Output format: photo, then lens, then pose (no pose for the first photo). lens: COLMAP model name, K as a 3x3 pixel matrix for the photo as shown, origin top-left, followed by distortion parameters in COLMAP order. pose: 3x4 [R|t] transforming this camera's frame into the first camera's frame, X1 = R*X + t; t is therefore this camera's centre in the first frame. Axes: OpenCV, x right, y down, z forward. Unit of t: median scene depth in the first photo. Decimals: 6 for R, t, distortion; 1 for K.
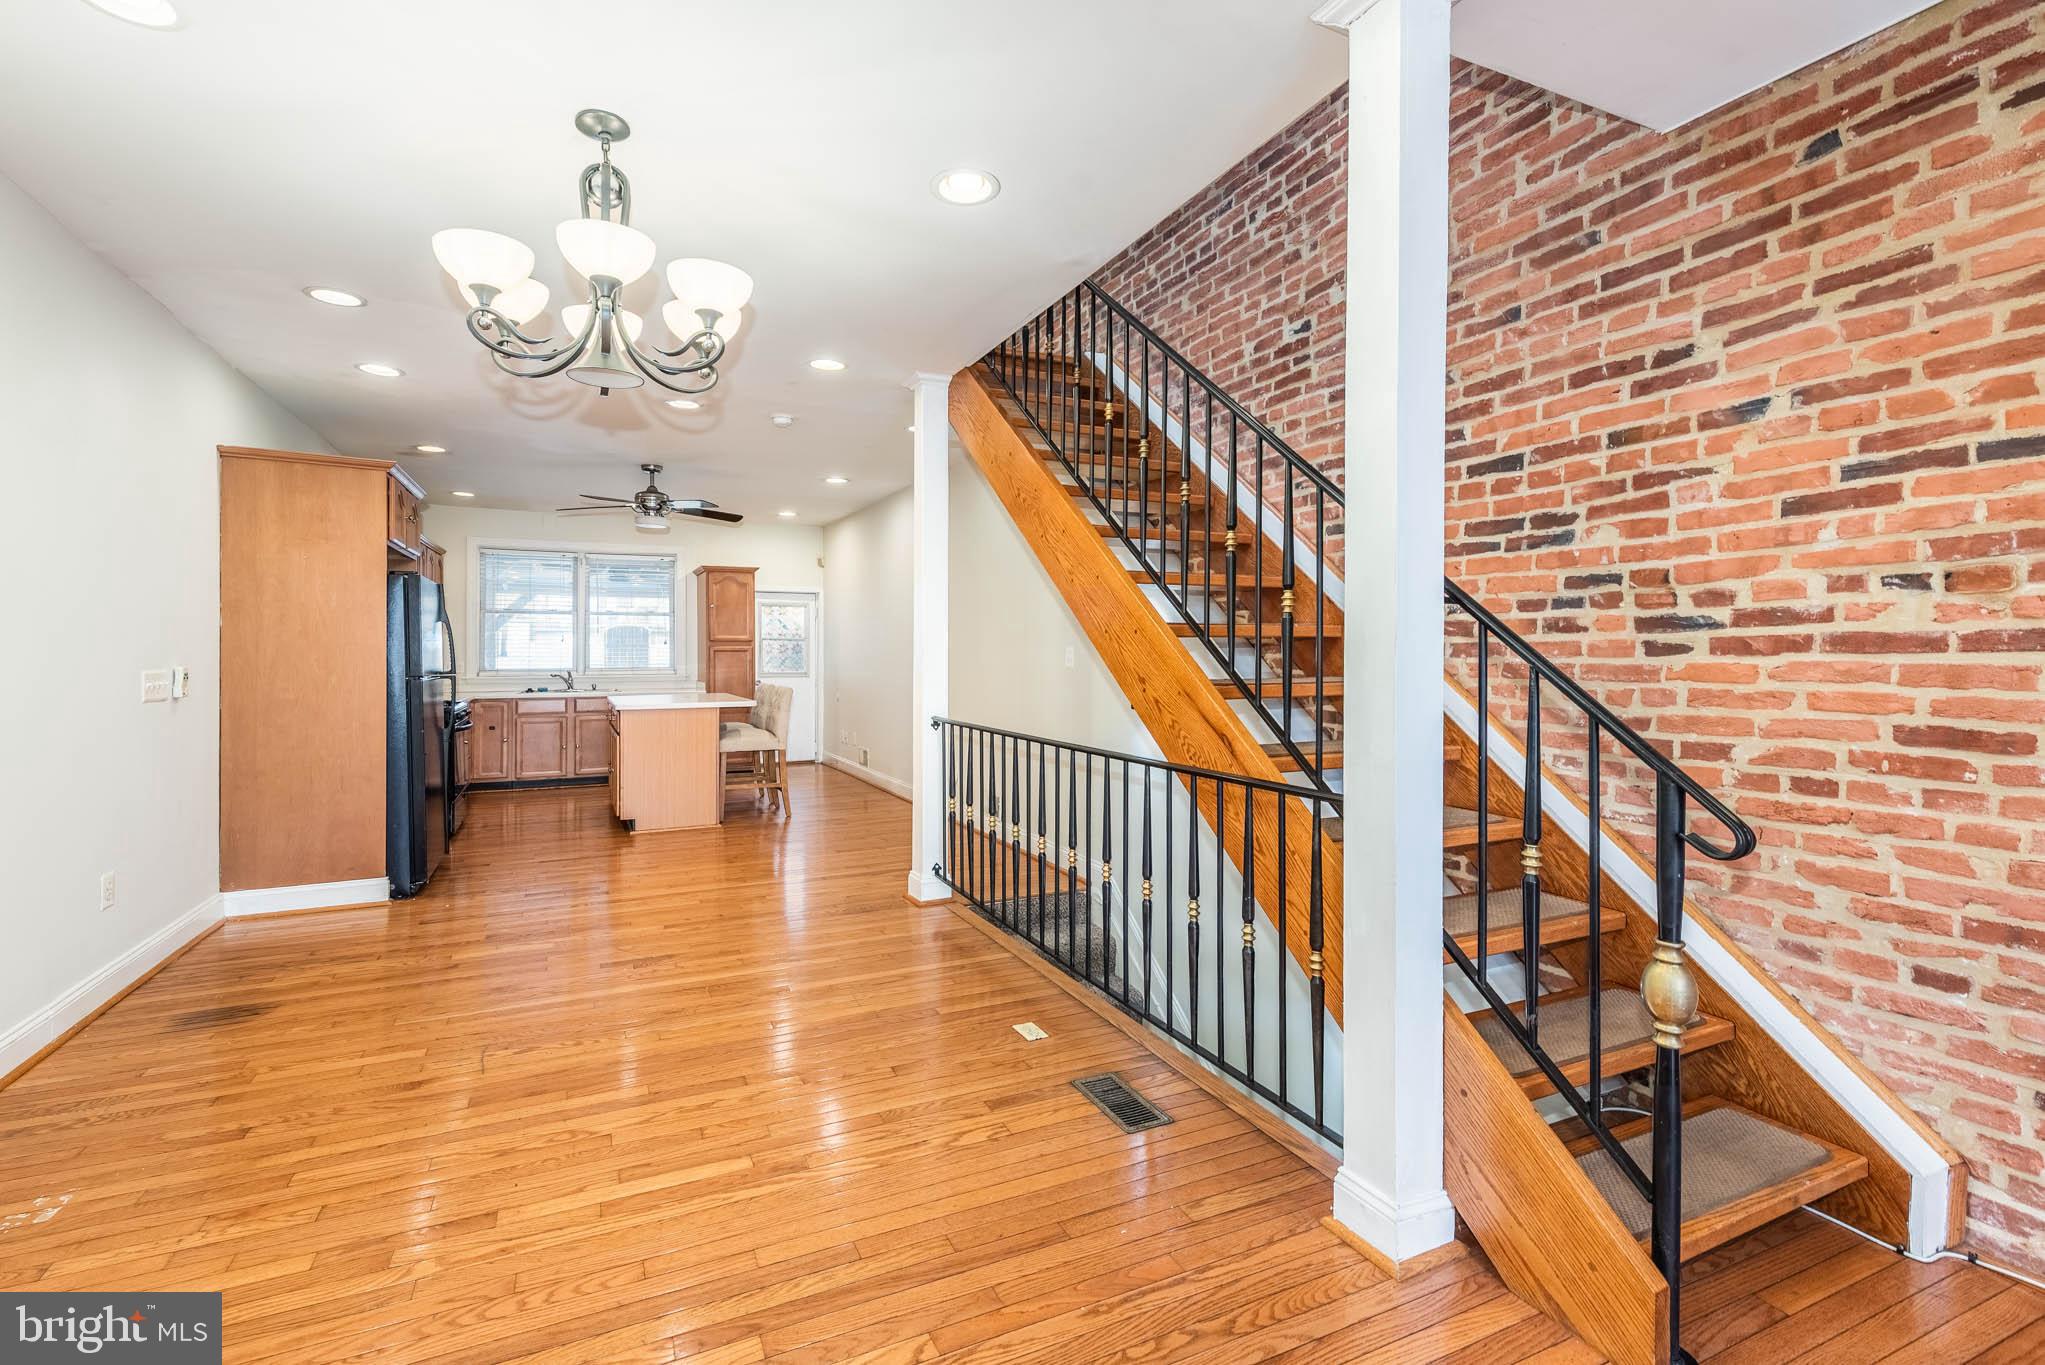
lens RADIAL K [[876.6, 0, 1169.5], [0, 876.6, 643.8], [0, 0, 1]] dist [0.002448, -0.000143]
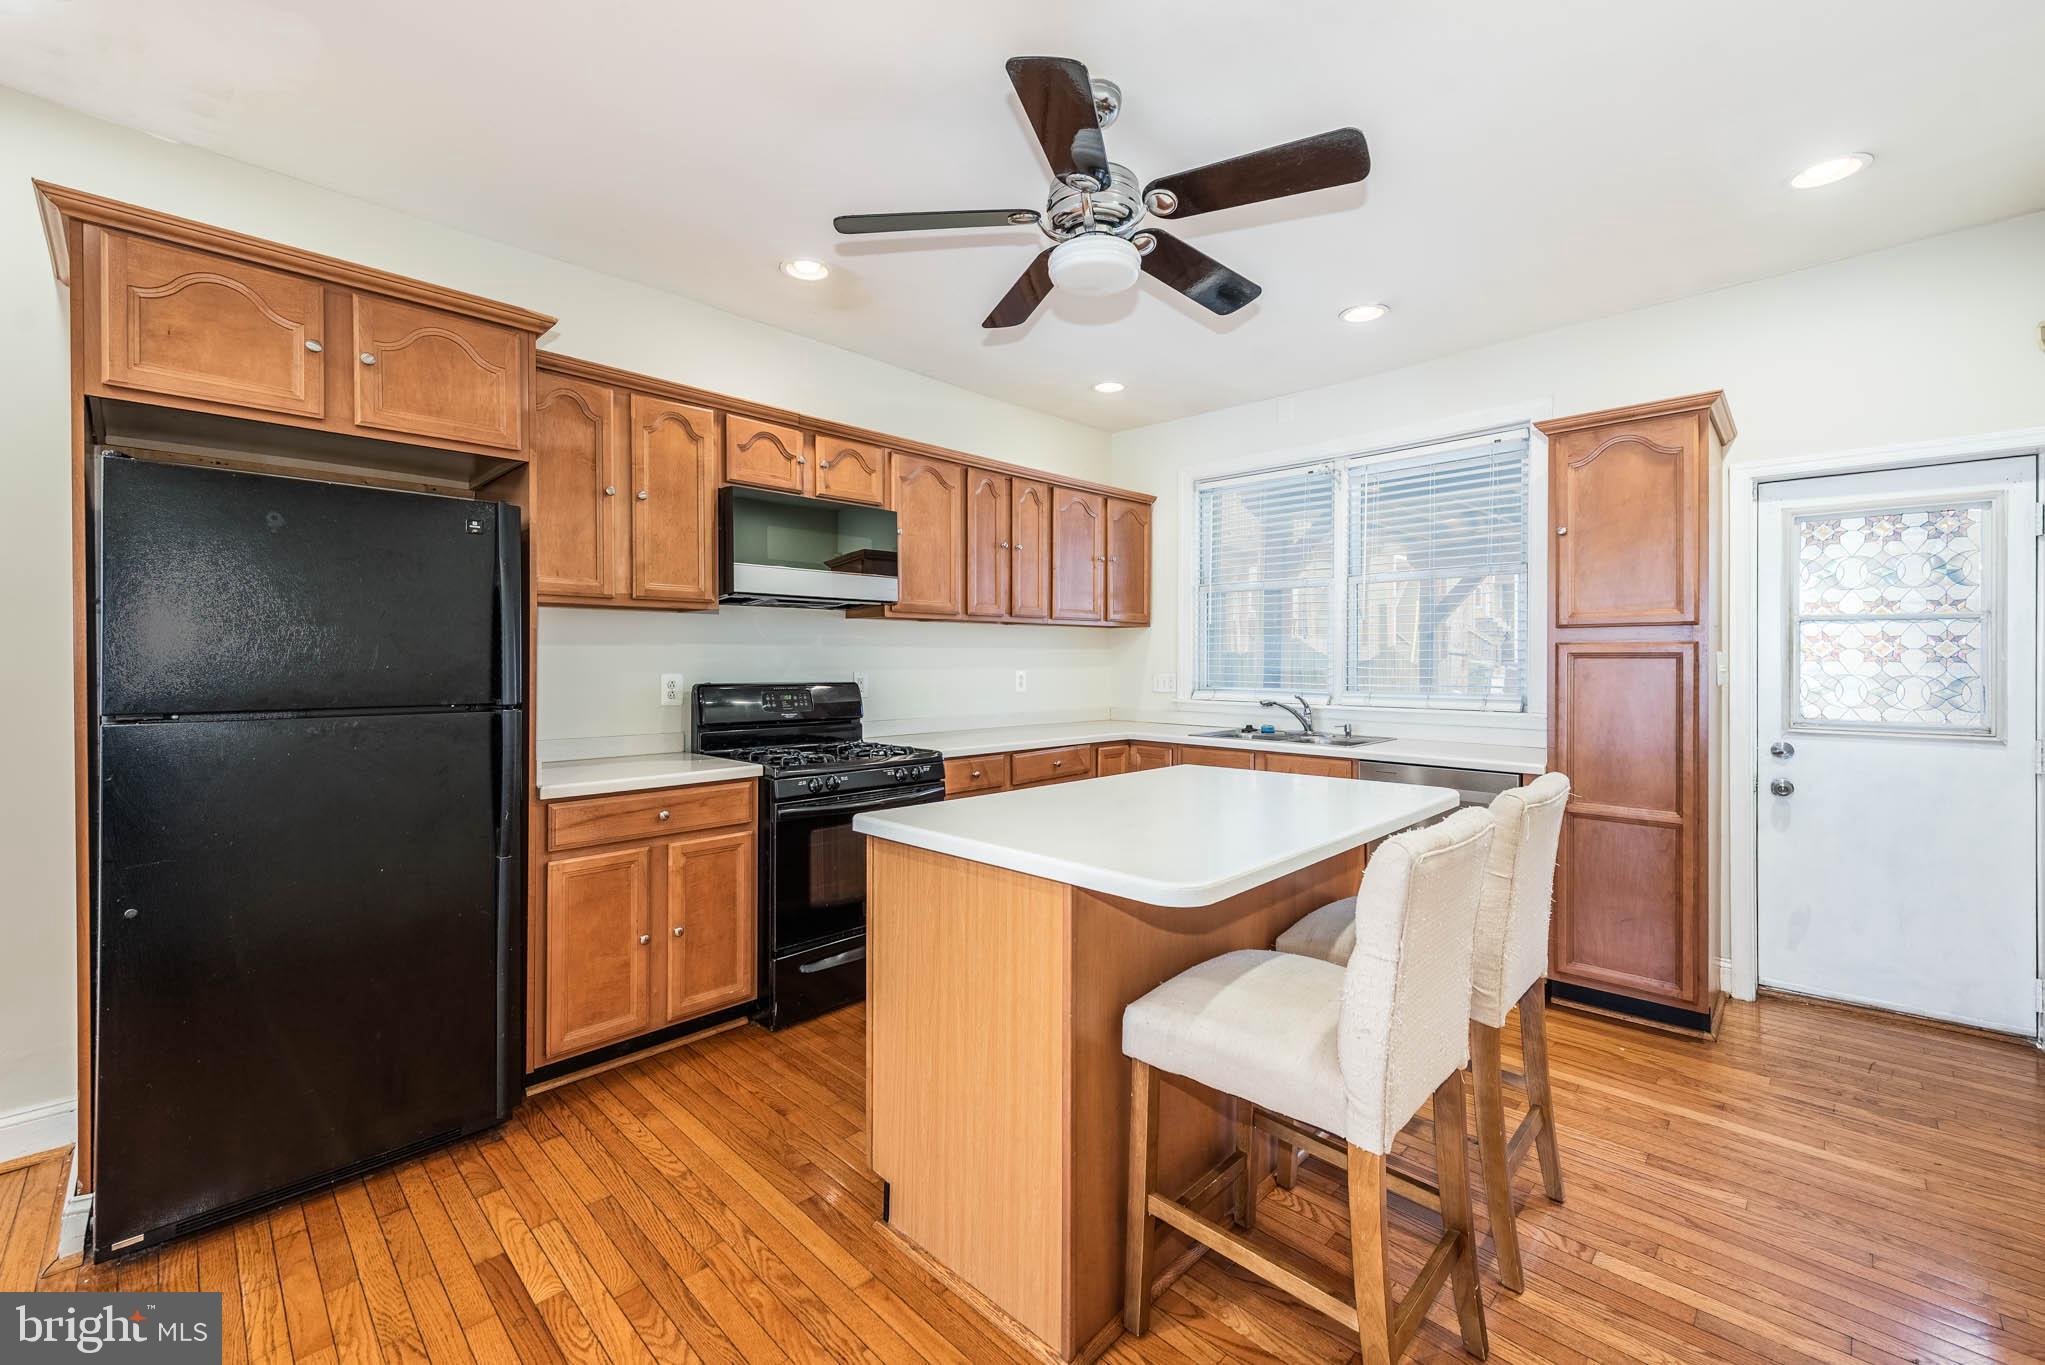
lens RADIAL K [[834.3, 0, 1027.9], [0, 834.3, 669.0], [0, 0, 1]] dist [0.006769, -0.001175]
pose [[0.173671, 0.005950, -0.984786, -0.296800], [0.007088, 0.999948, 0.007291, 0.012629], [0.984778, -0.008246, 0.173620, 0.977028]]
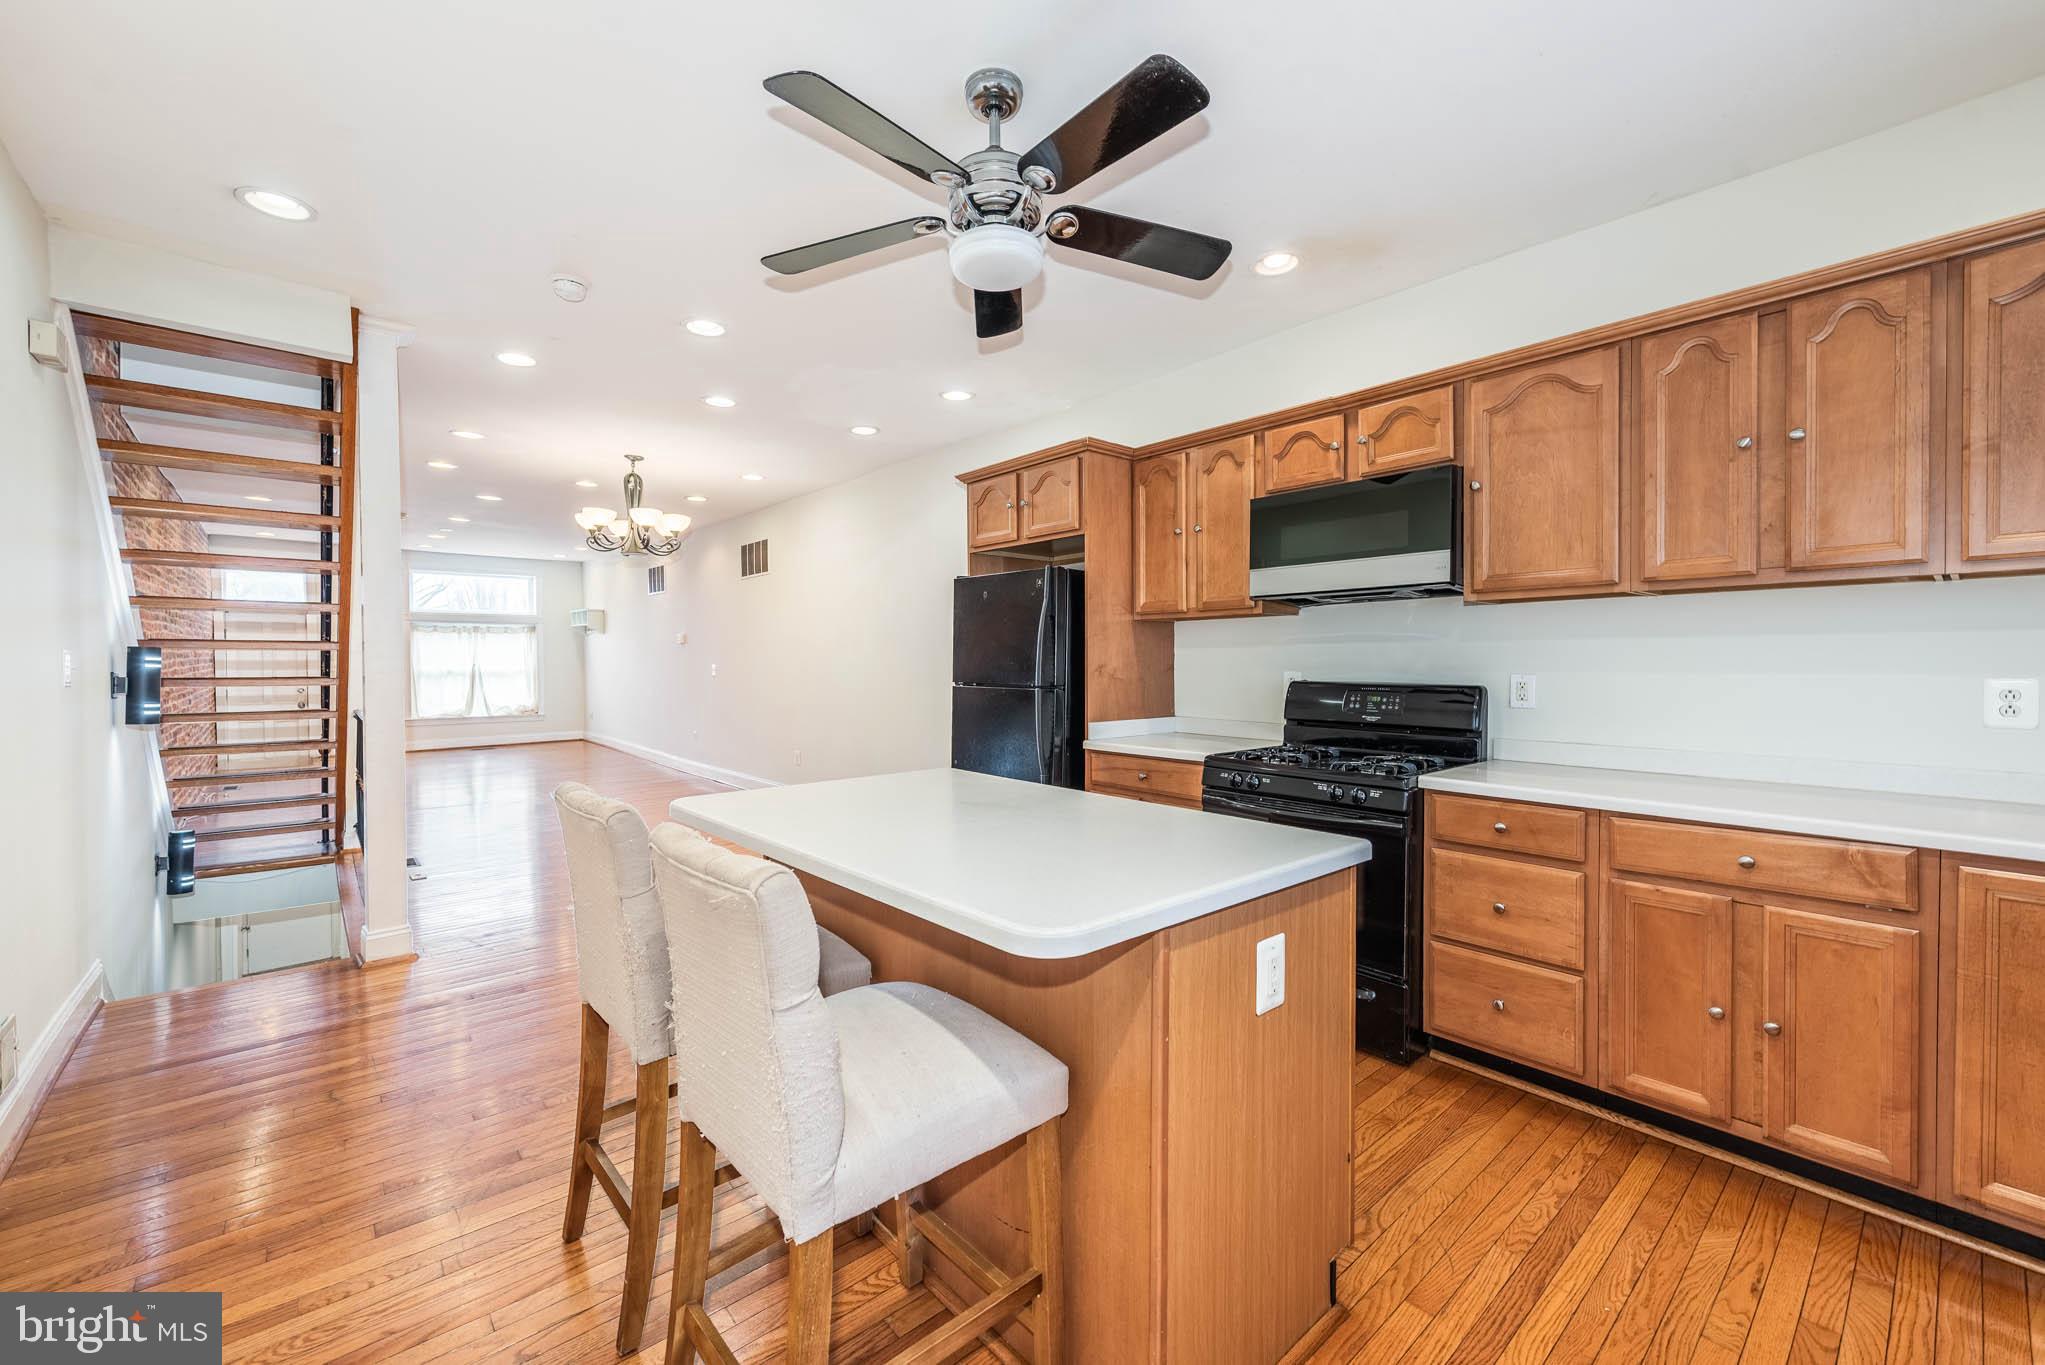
lens RADIAL K [[834.3, 0, 1019.2], [0, 834.3, 670.7], [0, 0, 1]] dist [0.006769, -0.001175]
pose [[-0.995631, 0.000743, -0.093376, -0.604590], [0.000635, 0.999999, 0.001192, 0.016420], [0.093377, 0.001128, -0.995630, 1.401256]]
